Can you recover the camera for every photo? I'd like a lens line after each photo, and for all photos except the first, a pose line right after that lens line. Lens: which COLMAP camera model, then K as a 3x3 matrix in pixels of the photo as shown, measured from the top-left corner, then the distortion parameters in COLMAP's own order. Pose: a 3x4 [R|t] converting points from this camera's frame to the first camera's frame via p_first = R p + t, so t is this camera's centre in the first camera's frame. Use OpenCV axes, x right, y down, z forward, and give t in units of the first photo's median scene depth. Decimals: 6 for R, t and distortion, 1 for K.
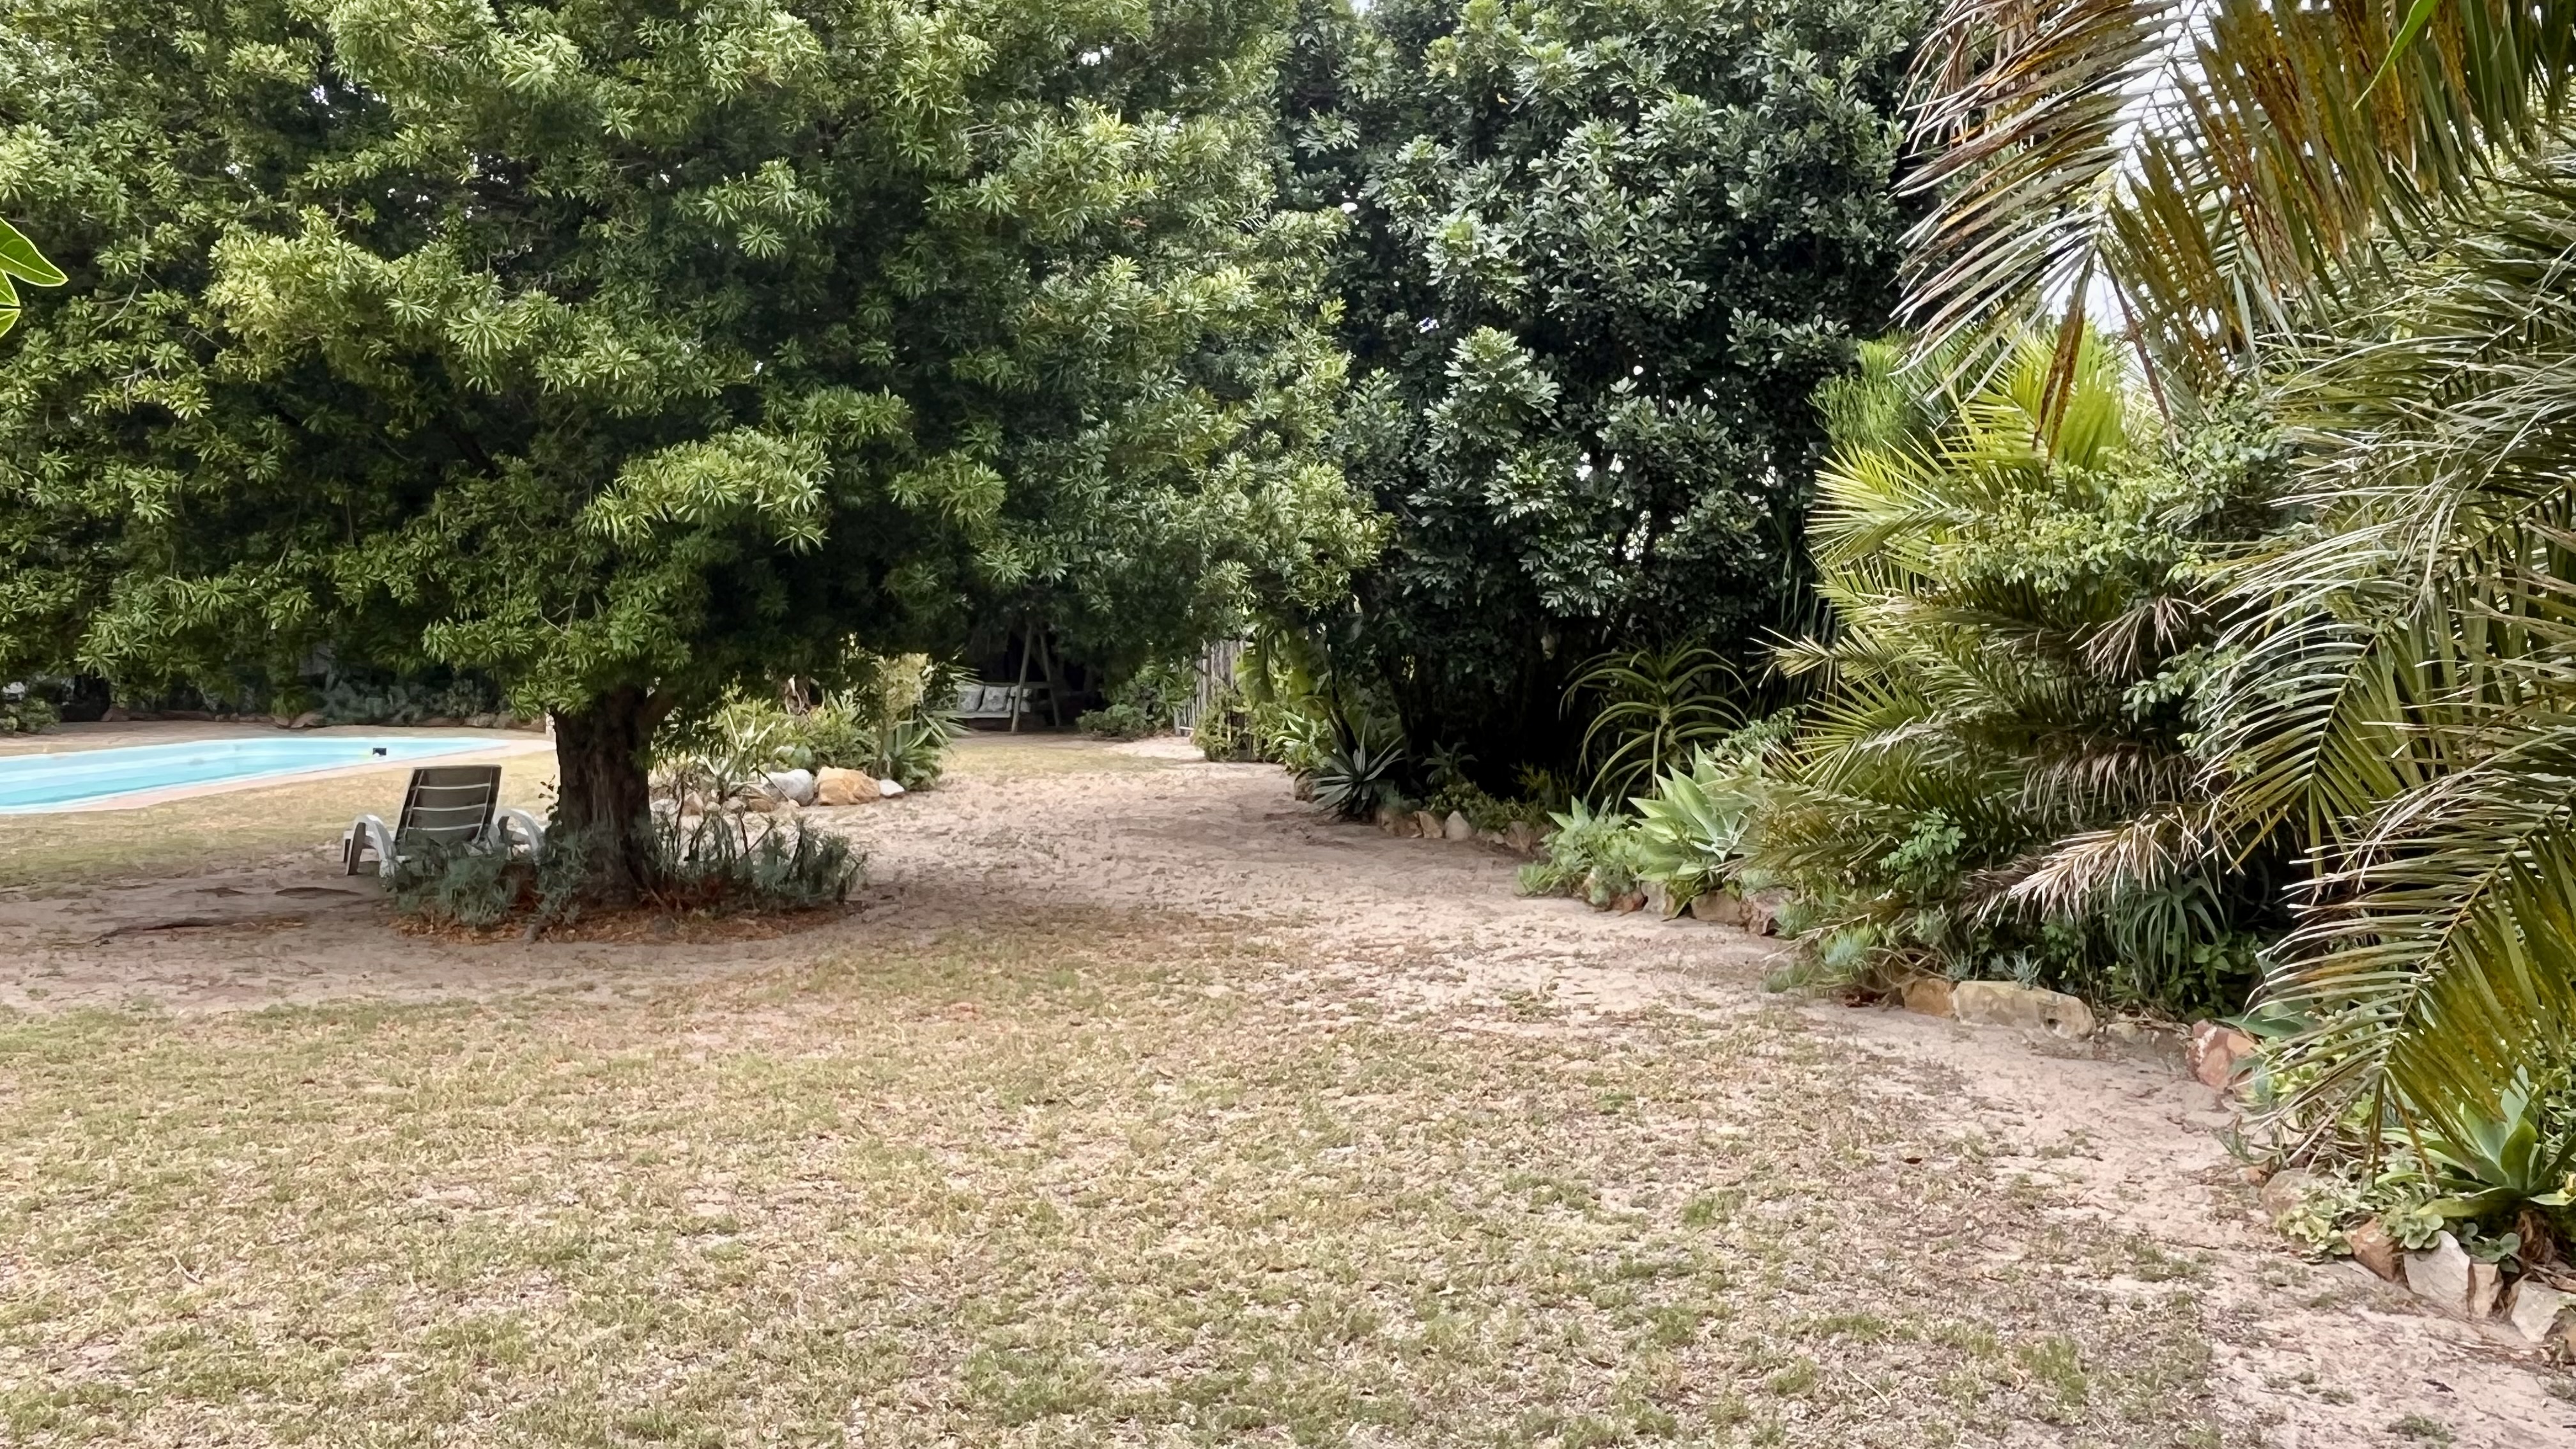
lens RADIAL K [[1957.8, 0, 1288.0], [0, 1957.8, 724.5], [0, 0, 1]] dist [0.046532, -0.002704]
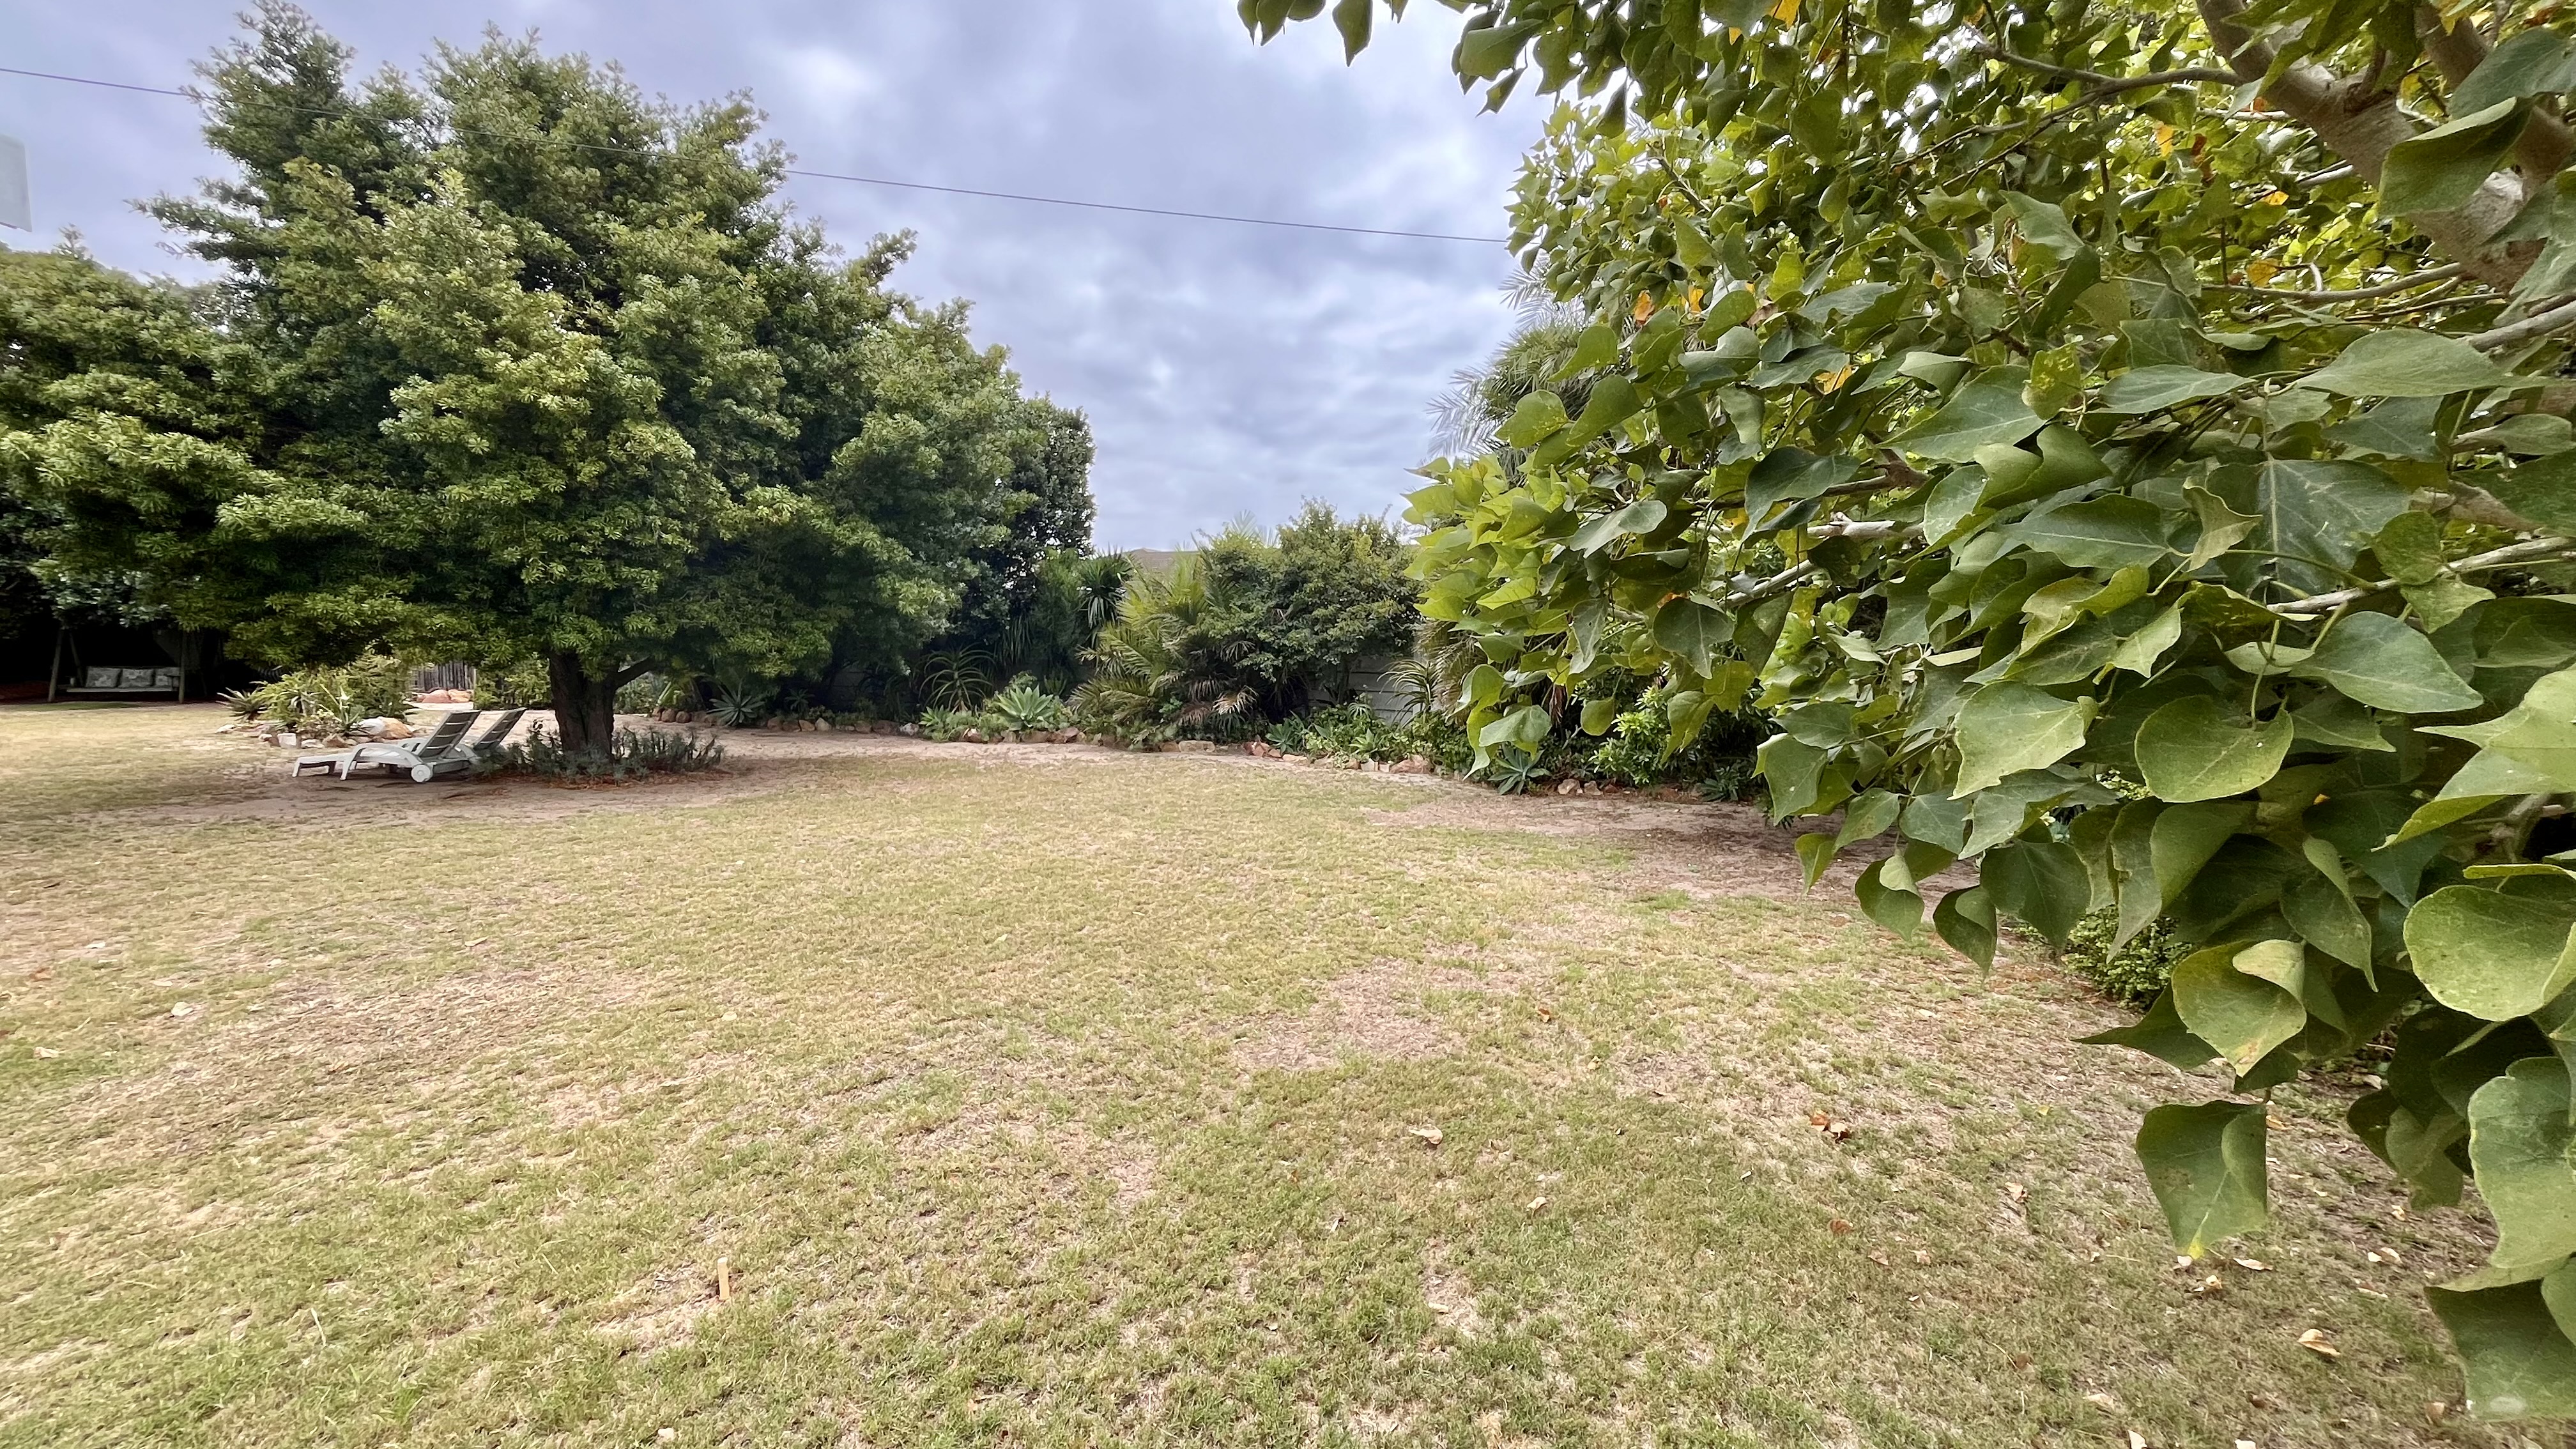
lens RADIAL K [[1053.2, 0, 1286.2], [0, 1053.2, 727.8], [0, 0, 1]] dist [-0.000183, 0.000256]
pose [[0.537128, -0.056436, 0.841611, -0.858460], [0.021268, 0.998348, 0.053373, 0.000595], [-0.843233, -0.010769, 0.537441, -0.173757]]
